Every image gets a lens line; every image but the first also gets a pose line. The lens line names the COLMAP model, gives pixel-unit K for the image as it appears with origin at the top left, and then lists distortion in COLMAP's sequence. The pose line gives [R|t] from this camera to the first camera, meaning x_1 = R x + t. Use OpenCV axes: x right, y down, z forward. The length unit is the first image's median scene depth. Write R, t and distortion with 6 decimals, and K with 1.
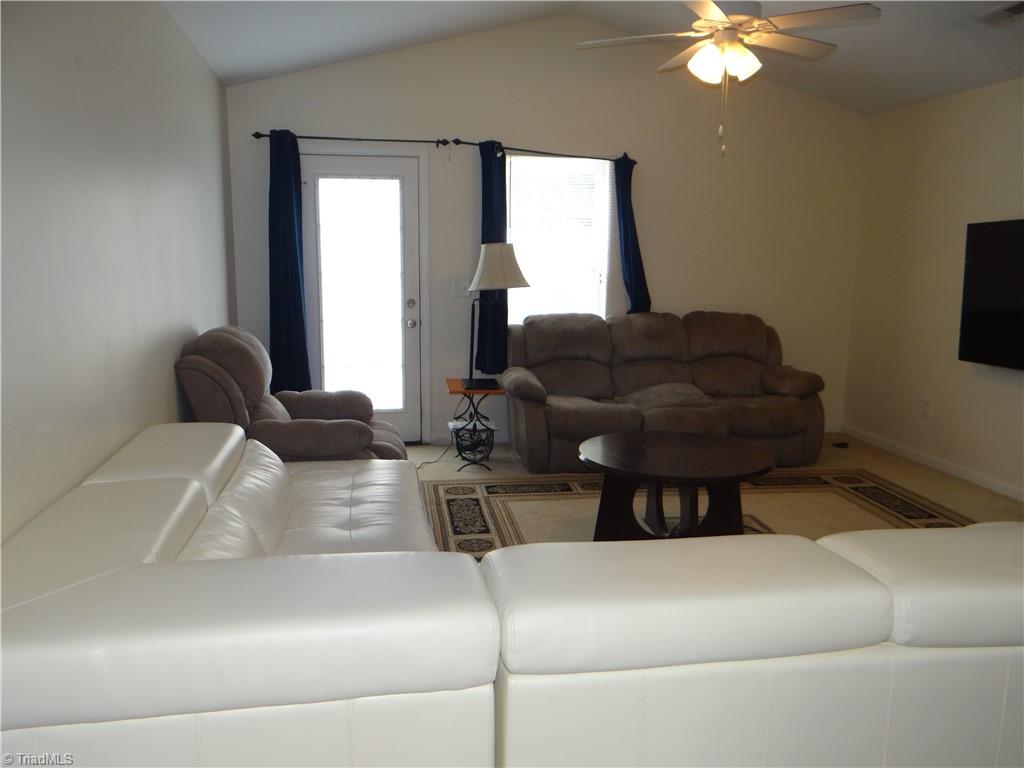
lens RADIAL K [[823.3, 0, 513.9], [0, 823.3, 381.0], [0, 0, 1]] dist [0.002399, 0.014996]
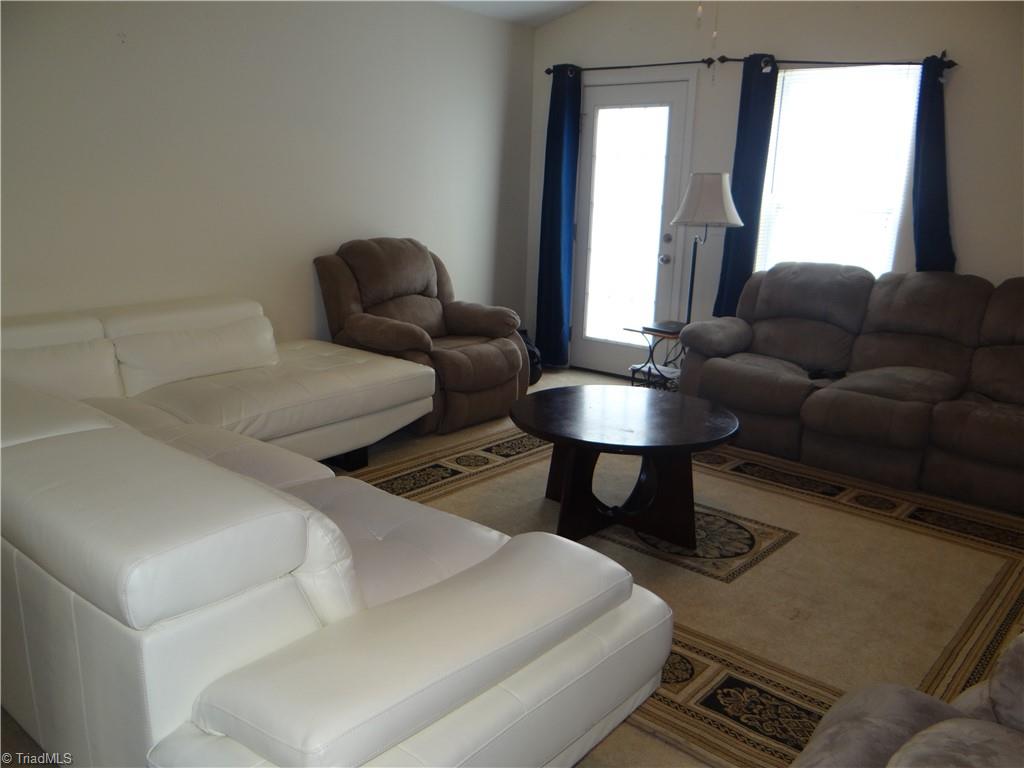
lens RADIAL K [[823.3, 0, 515.7], [0, 823.3, 387.0], [0, 0, 1]] dist [0.002399, 0.014996]
pose [[0.655597, 0.194340, -0.729674, 0.506637], [-0.144706, 0.980739, 0.131193, -0.025506], [0.741116, 0.019578, 0.671092, 0.236158]]
